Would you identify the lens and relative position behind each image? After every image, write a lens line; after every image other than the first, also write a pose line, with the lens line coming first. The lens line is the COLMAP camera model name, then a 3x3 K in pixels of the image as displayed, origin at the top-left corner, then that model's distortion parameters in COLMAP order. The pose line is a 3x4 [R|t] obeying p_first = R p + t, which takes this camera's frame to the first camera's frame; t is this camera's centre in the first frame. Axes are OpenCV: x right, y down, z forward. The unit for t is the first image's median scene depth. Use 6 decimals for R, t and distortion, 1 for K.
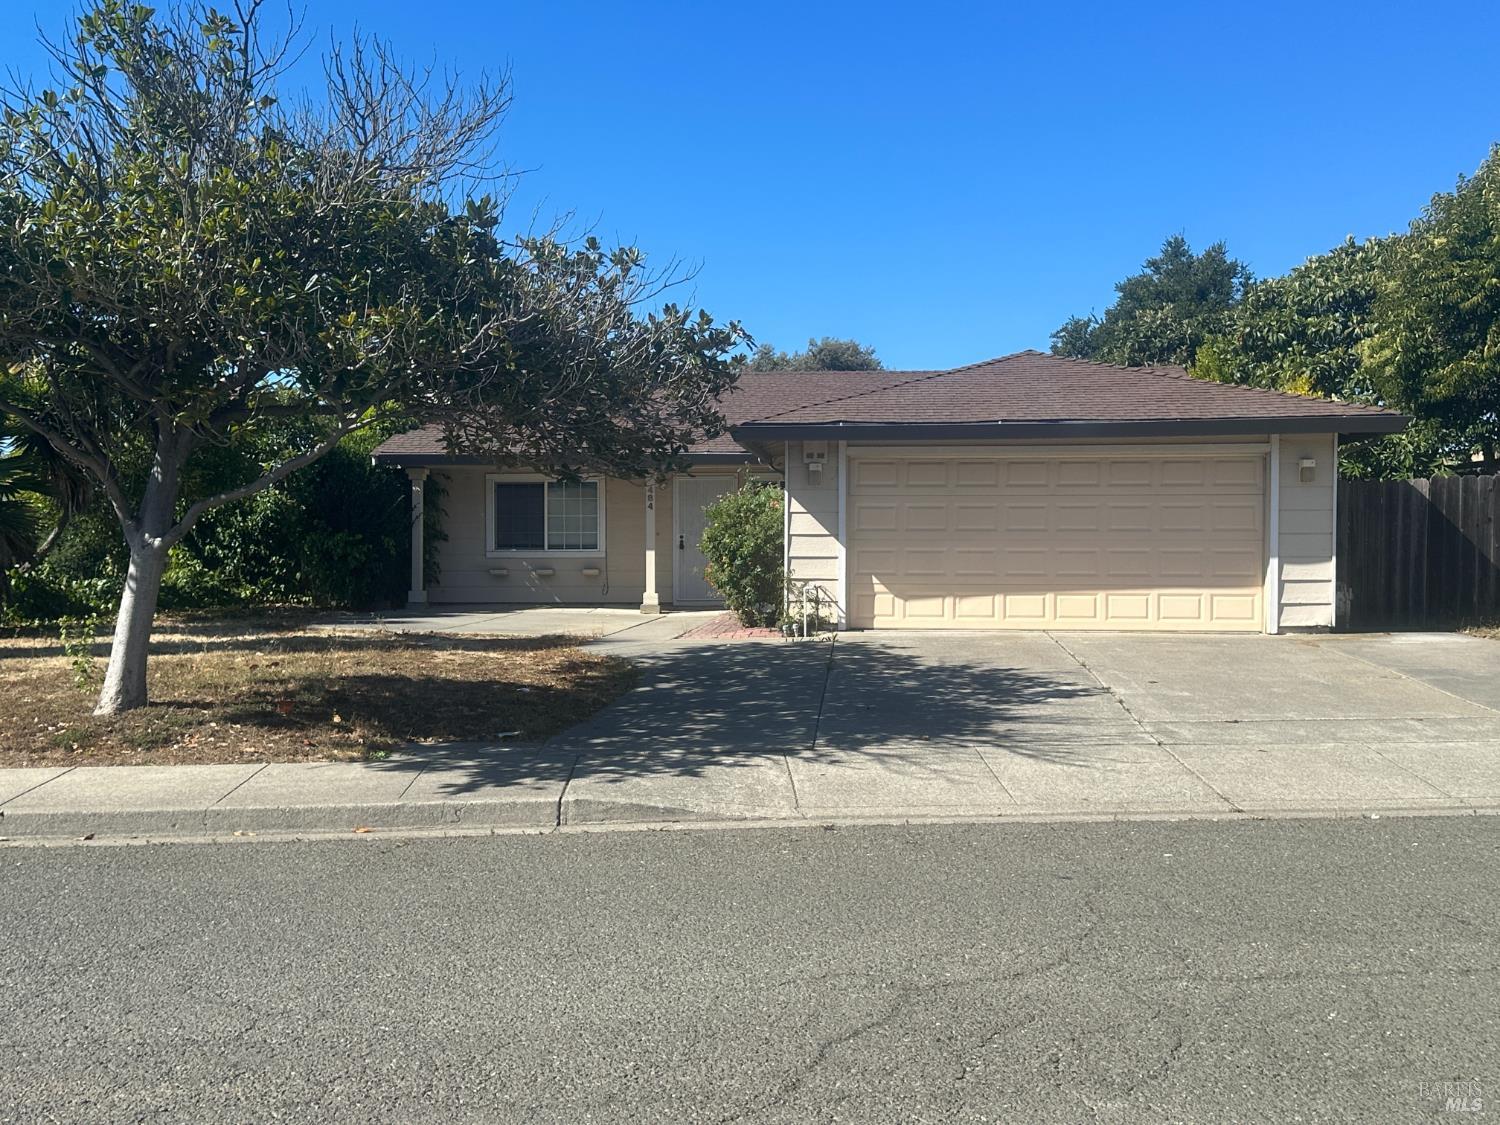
lens RADIAL K [[1530.0, 0, 749.8], [0, 1530.0, 563.1], [0, 0, 1]] dist [0.019109, 0.000000]
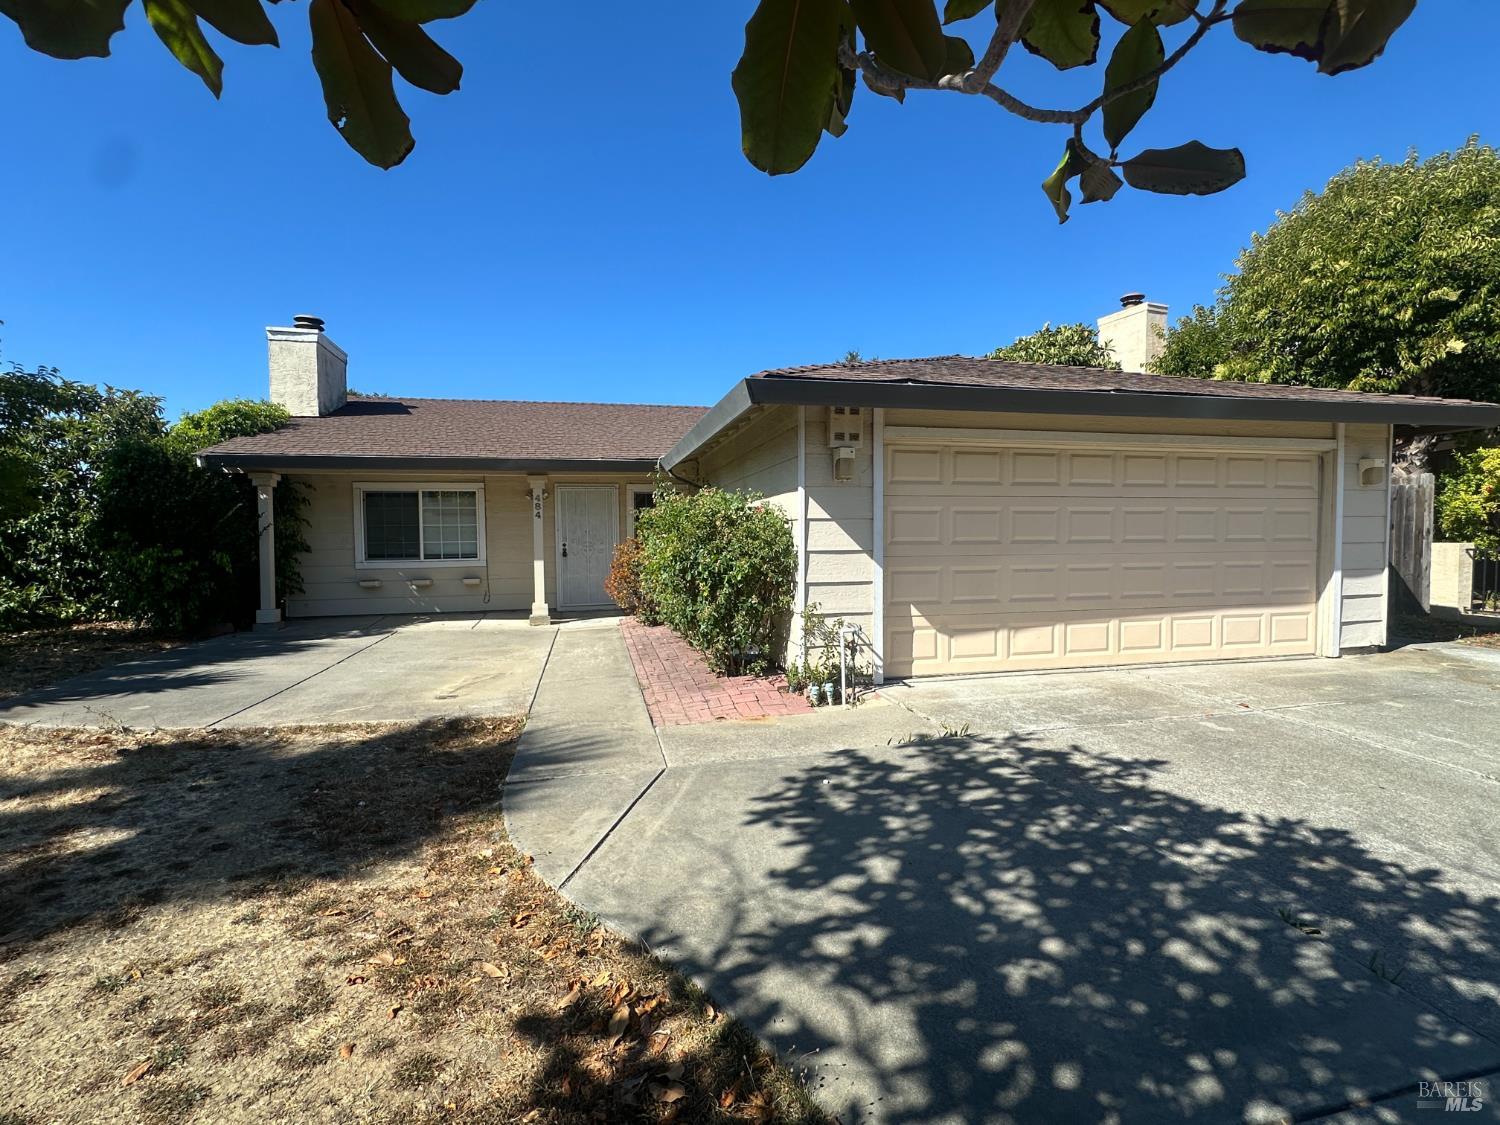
lens RADIAL K [[699.8, 0, 749.4], [0, 699.8, 571.9], [0, 0, 1]] dist [-0.018596, -0.000018]
pose [[0.952432, -0.024253, 0.303785, -0.094301], [0.012878, 0.999141, 0.039391, -0.021714], [-0.304480, -0.033605, 0.951926, 0.694376]]
